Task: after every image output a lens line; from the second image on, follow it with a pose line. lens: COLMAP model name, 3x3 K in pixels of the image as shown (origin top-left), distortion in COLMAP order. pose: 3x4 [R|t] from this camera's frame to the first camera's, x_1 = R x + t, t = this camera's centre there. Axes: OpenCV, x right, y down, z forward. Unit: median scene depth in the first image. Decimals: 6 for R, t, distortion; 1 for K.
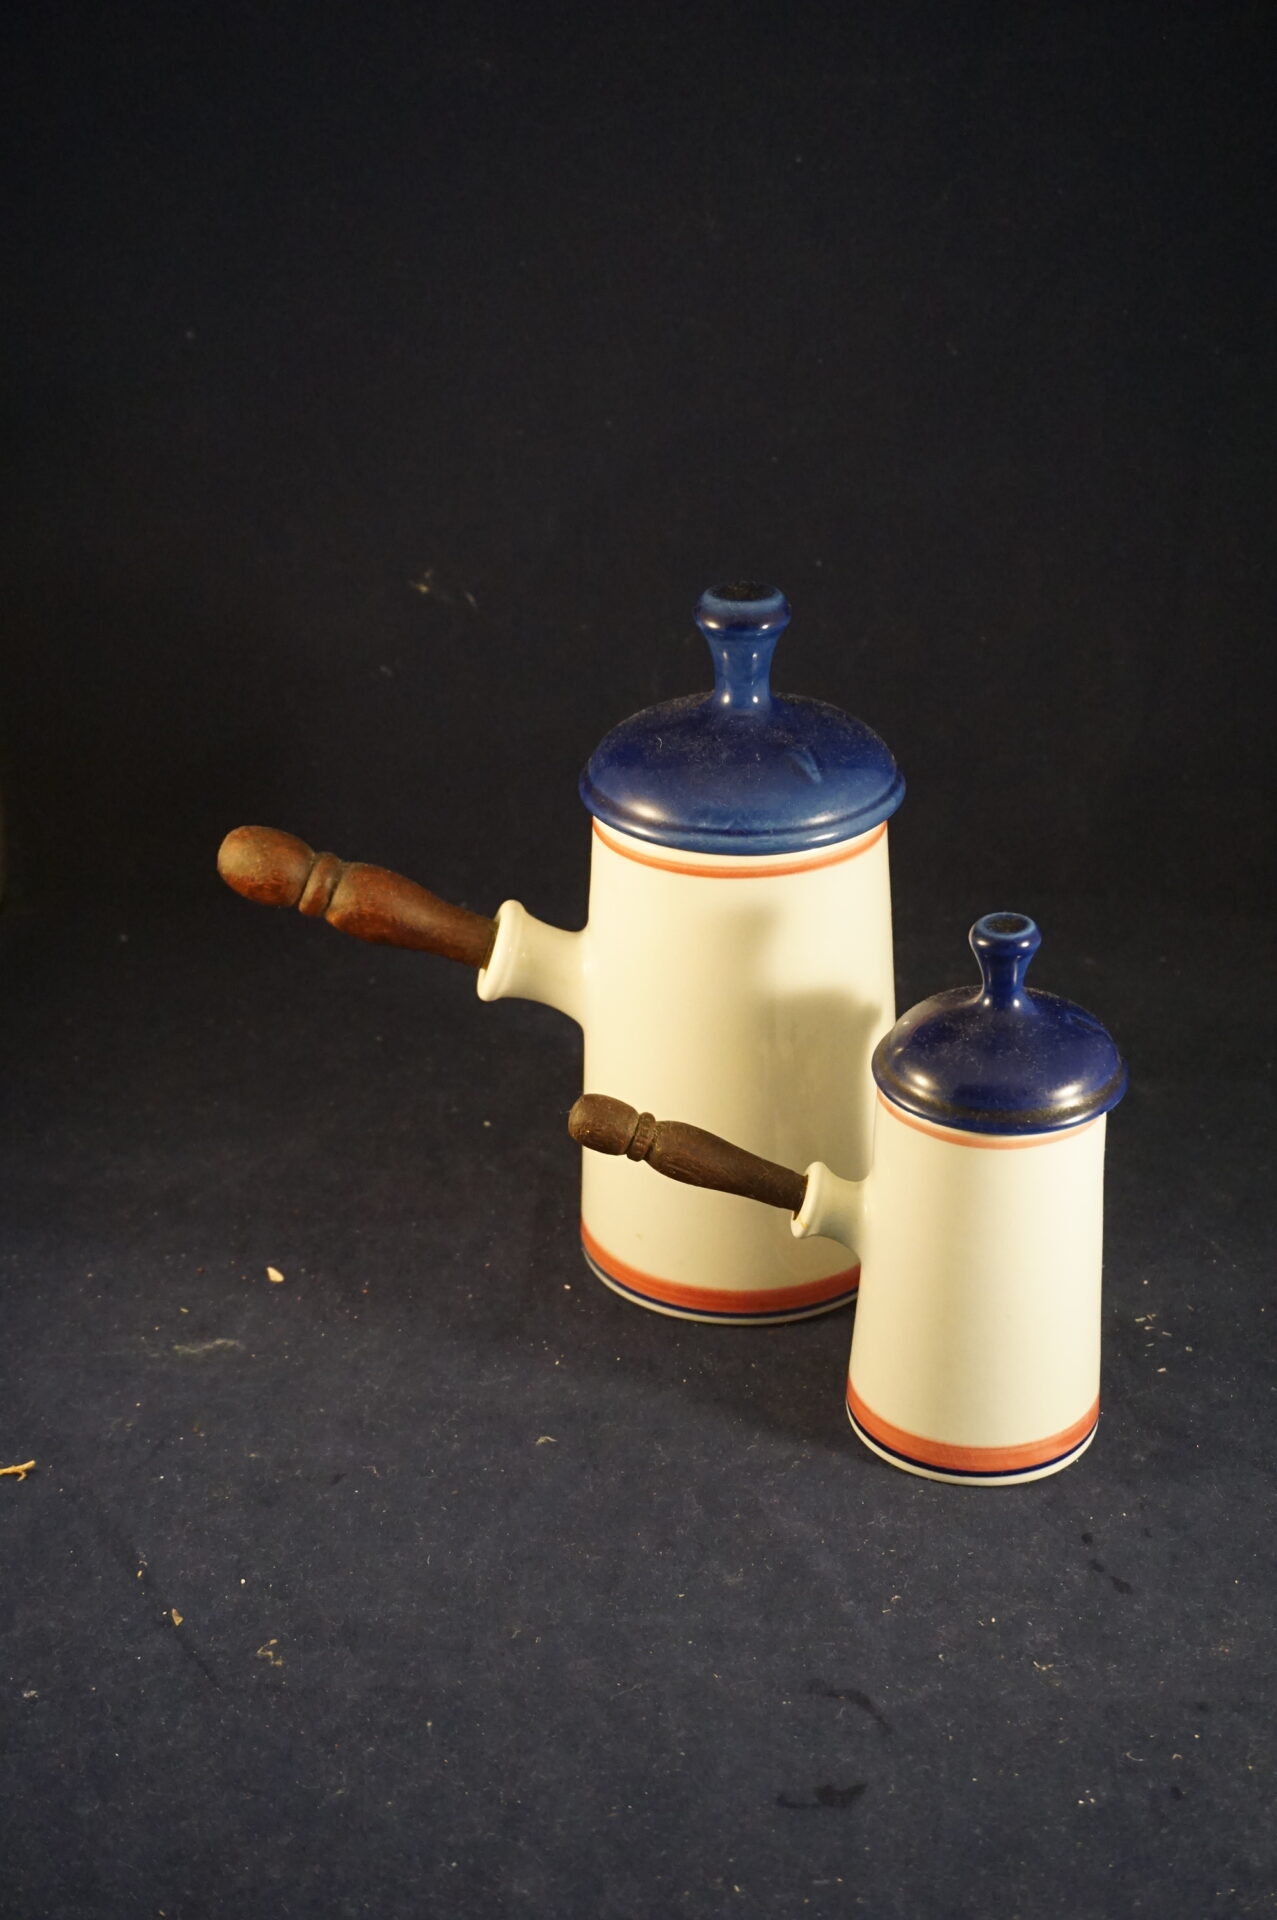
lens RADIAL K [[2419.6, 0, 631.5], [0, 2419.6, 999.7], [0, 0, 1]] dist [0.024941, 0.000000]
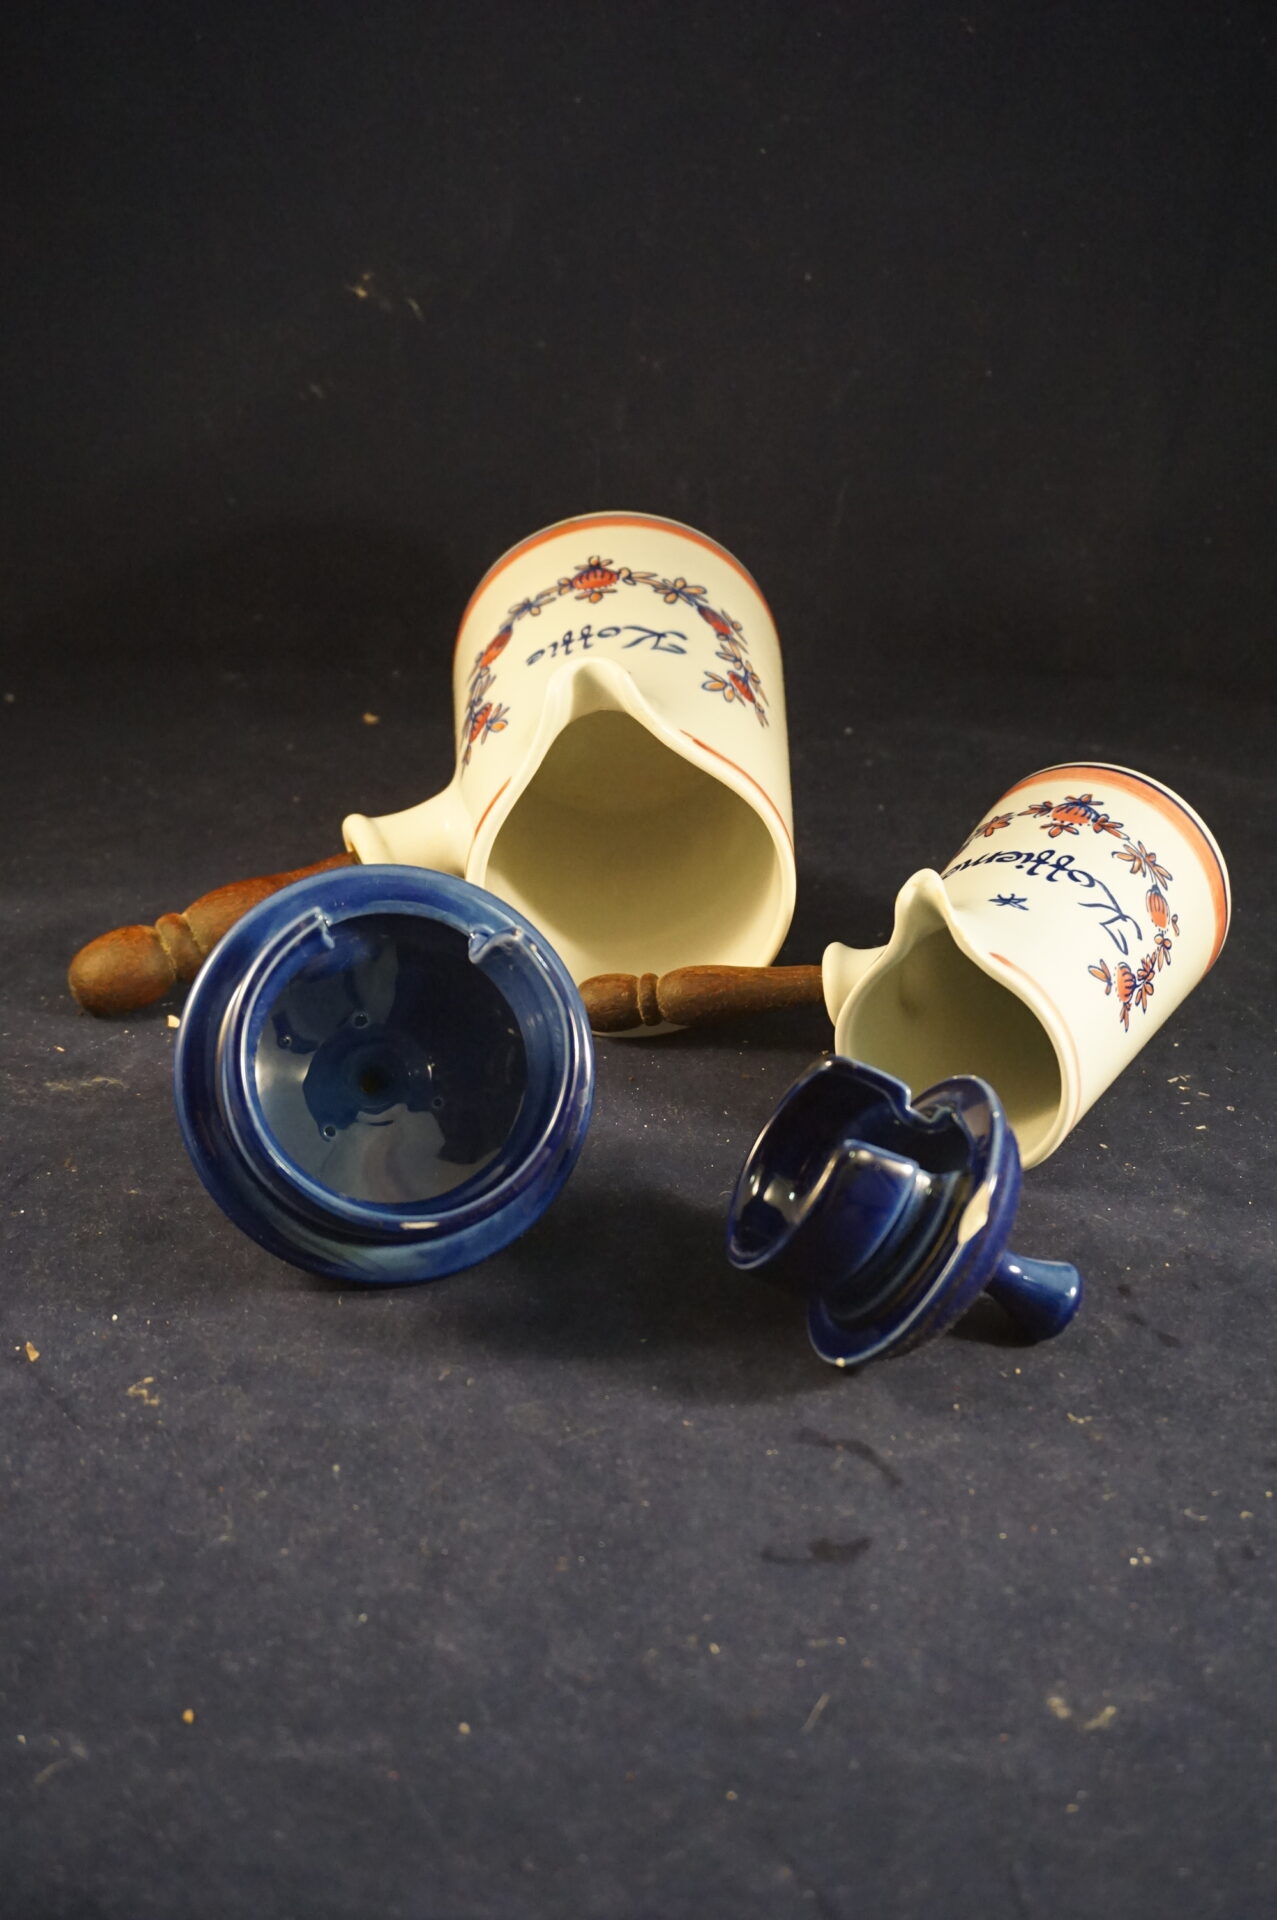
lens RADIAL K [[2419.6, 0, 632.5], [0, 2419.6, 974.1], [0, 0, 1]] dist [0.024941, 0.000000]
pose [[0.999166, 0.024505, 0.032661, -0.014148], [-0.023532, 0.999277, -0.029858, 0.151808], [-0.033369, 0.029064, 0.999020, 0.172867]]
